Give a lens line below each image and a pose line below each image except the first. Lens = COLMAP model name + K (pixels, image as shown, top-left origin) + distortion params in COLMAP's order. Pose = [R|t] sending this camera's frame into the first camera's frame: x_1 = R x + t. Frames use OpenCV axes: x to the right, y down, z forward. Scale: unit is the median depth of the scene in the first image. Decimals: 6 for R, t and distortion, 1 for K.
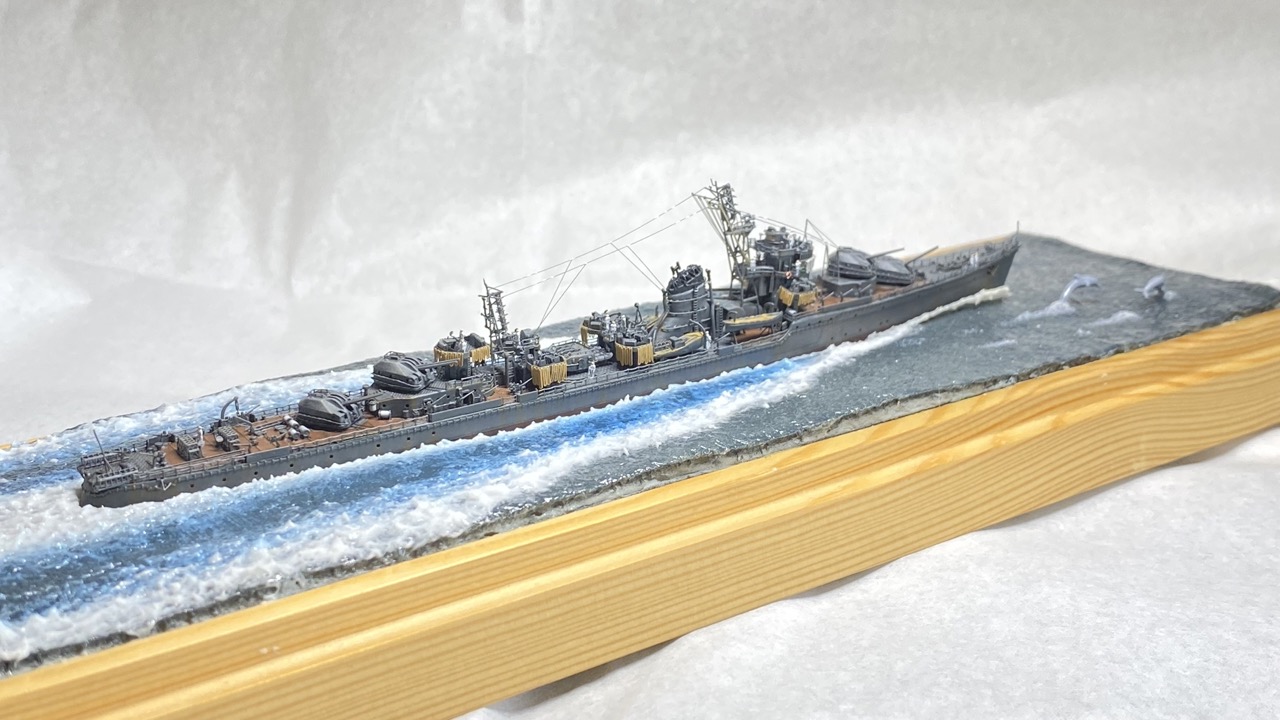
lens RADIAL K [[1595.6, 0, 640.0], [0, 1595.6, 360.0], [0, 0, 1]] dist [0.233393, -0.907312]
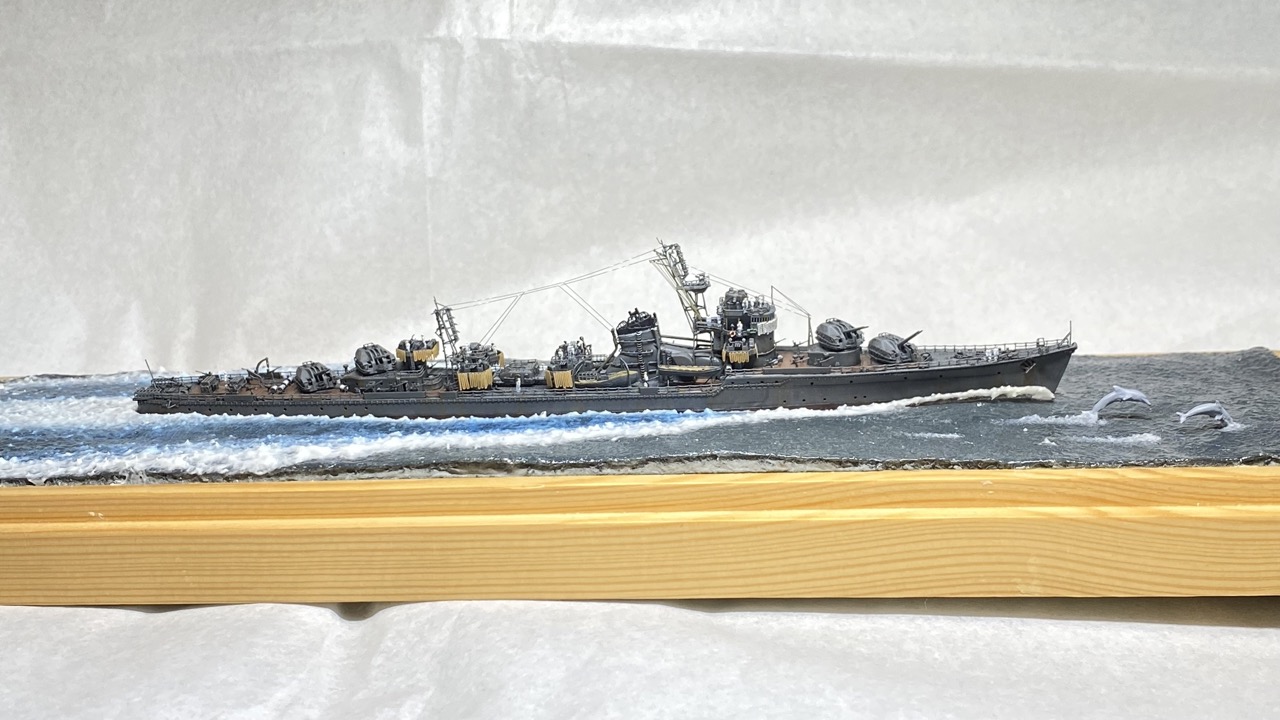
lens RADIAL K [[1595.6, 0, 640.0], [0, 1595.6, 360.0], [0, 0, 1]] dist [0.233393, -0.907312]
pose [[0.738852, 0.139999, -0.659165, 0.816001], [-0.163046, 0.986257, 0.026712, -0.058339], [0.653846, 0.087738, 0.751524, 0.159843]]
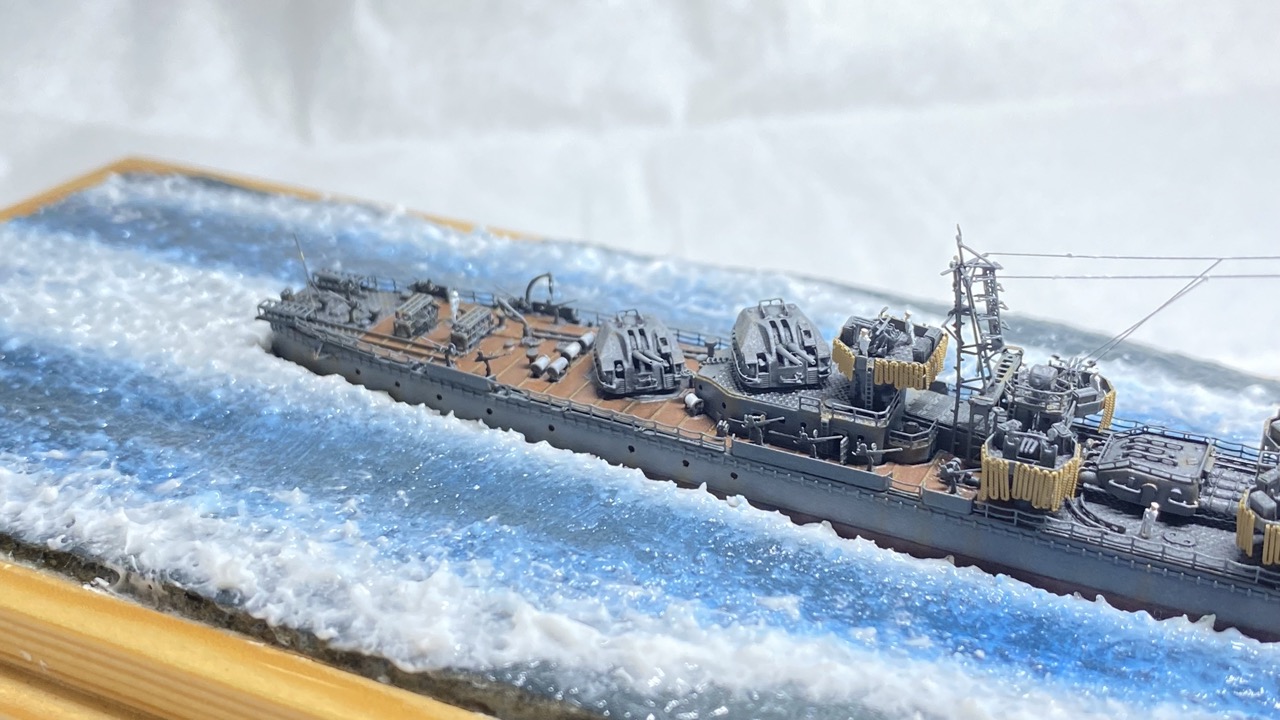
lens RADIAL K [[1595.6, 0, 640.0], [0, 1595.6, 360.0], [0, 0, 1]] dist [0.233393, -0.907312]
pose [[0.473567, 0.394681, -0.787376, 0.224906], [-0.284076, 0.914645, 0.287619, -0.116171], [0.833688, 0.087468, 0.545265, 0.646652]]
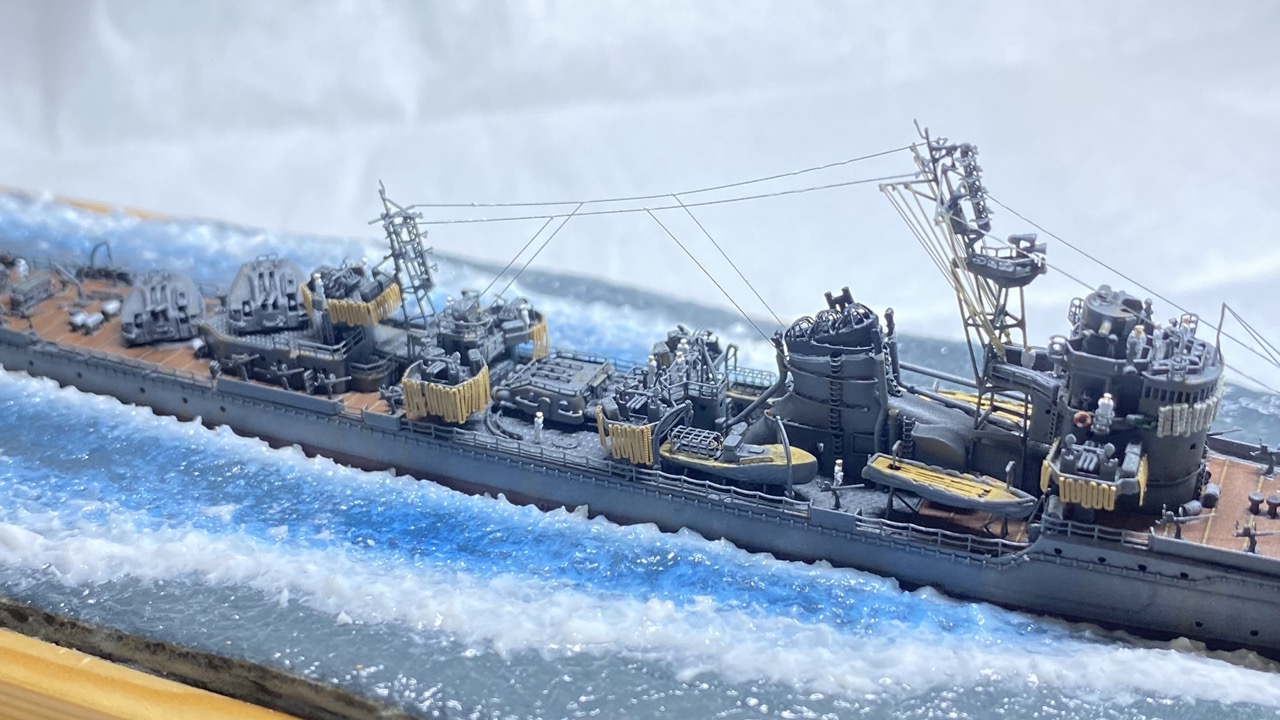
lens RADIAL K [[1595.6, 0, 640.0], [0, 1595.6, 360.0], [0, 0, 1]] dist [0.233393, -0.907312]
pose [[0.494065, 0.372423, -0.785622, 0.365117], [-0.260871, 0.925476, 0.274663, -0.156310], [0.829365, 0.069245, 0.554400, 0.745159]]
